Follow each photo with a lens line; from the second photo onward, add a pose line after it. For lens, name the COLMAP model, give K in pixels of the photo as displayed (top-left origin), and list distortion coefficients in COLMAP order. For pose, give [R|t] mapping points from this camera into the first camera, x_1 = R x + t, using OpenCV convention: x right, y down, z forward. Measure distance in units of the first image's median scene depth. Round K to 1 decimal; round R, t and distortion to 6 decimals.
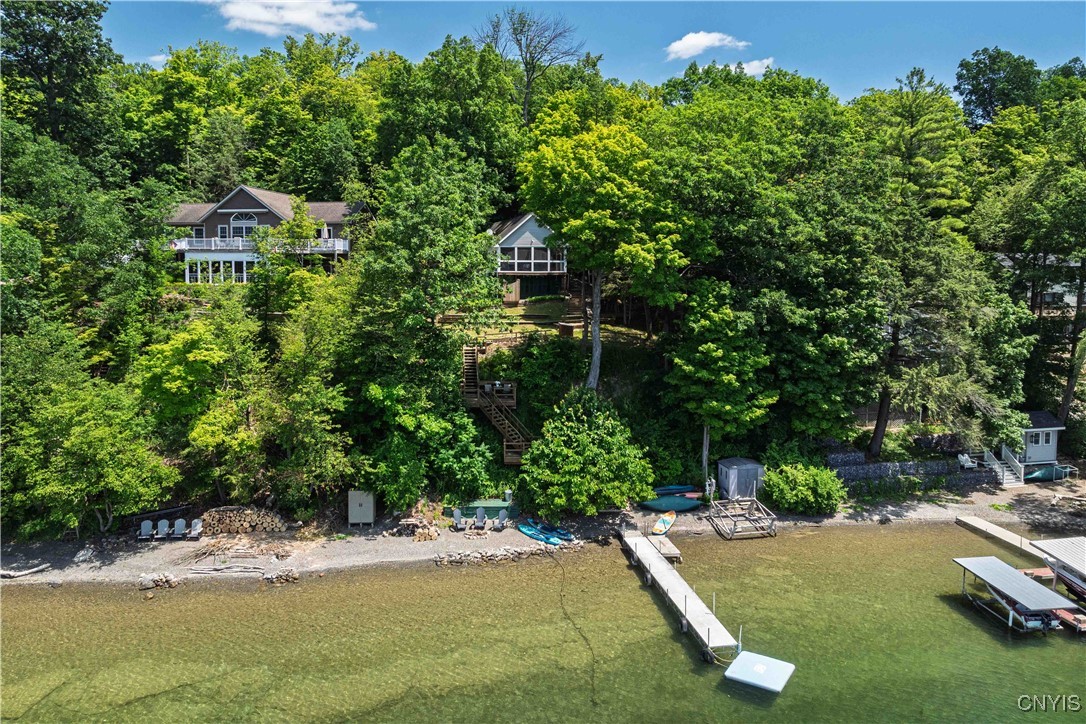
lens RADIAL K [[767.8, 0, 517.3], [0, 767.8, 374.1], [0, 0, 1]] dist [-0.026761, 0.006576]
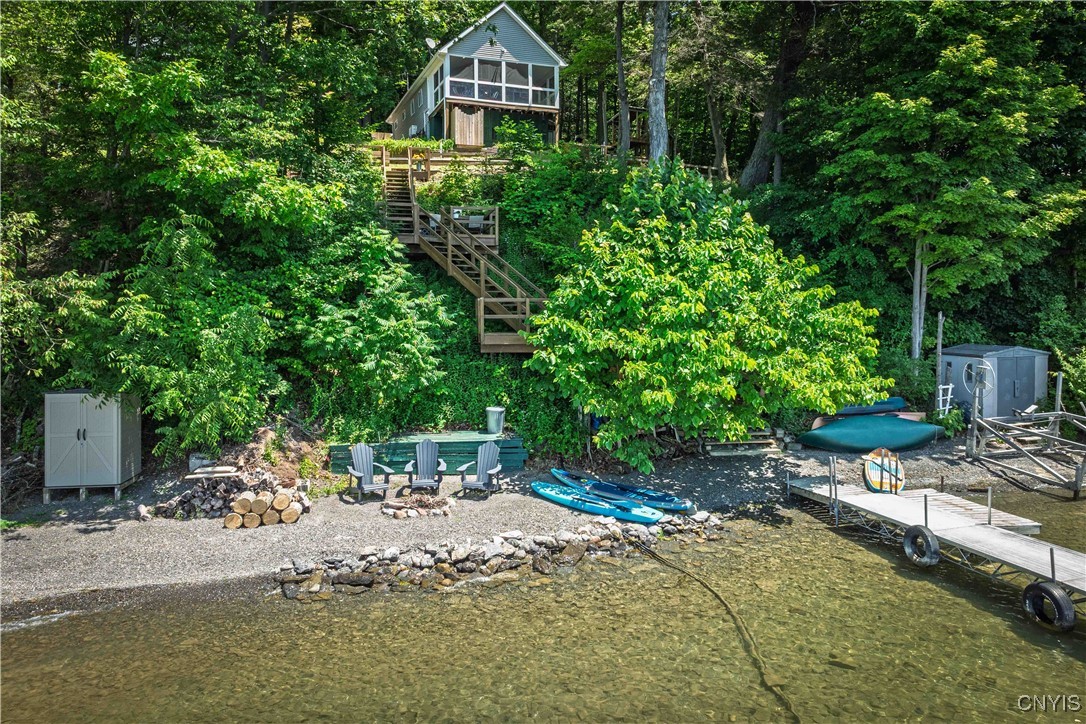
lens RADIAL K [[767.8, 0, 539.9], [0, 767.8, 354.4], [0, 0, 1]] dist [-0.026761, 0.006576]
pose [[0.992312, -0.004819, 0.123664, -0.038885], [0.015353, 0.996316, -0.084372, 0.163883], [-0.122802, 0.085622, 0.988731, 0.616657]]
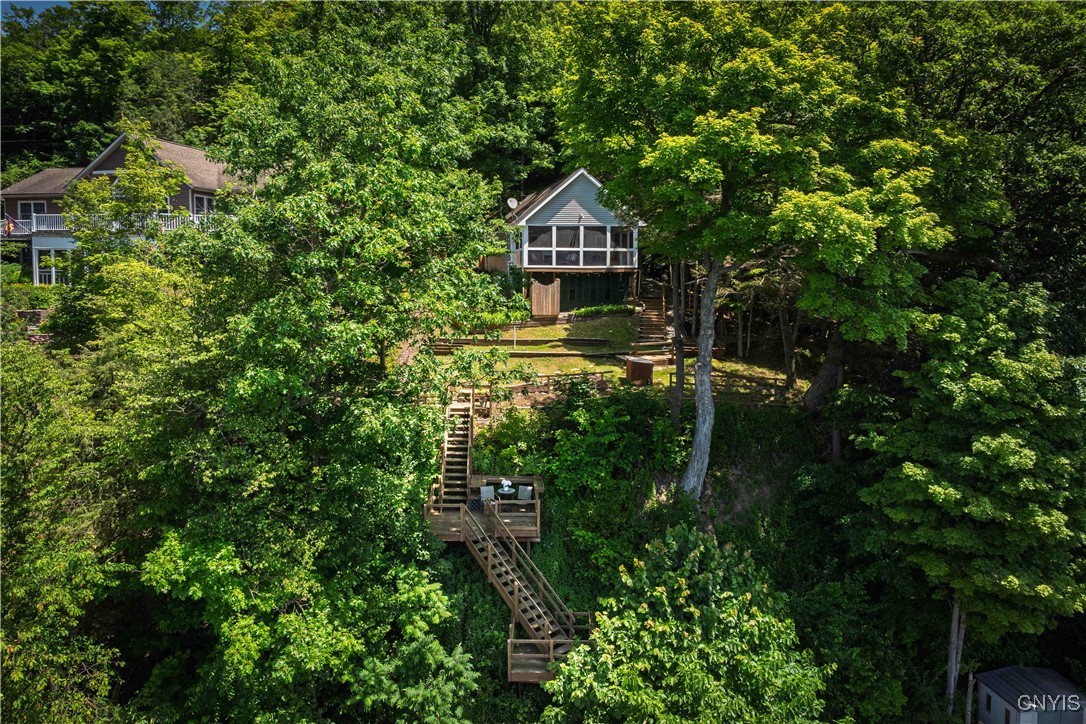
lens RADIAL K [[767.8, 0, 543.1], [0, 767.8, 357.1], [0, 0, 1]] dist [-0.026761, 0.006576]
pose [[0.999089, 0.005224, -0.042351, 0.022838], [-0.006187, 0.999725, -0.022633, -0.069932], [0.042221, 0.022875, 0.998846, 0.576325]]
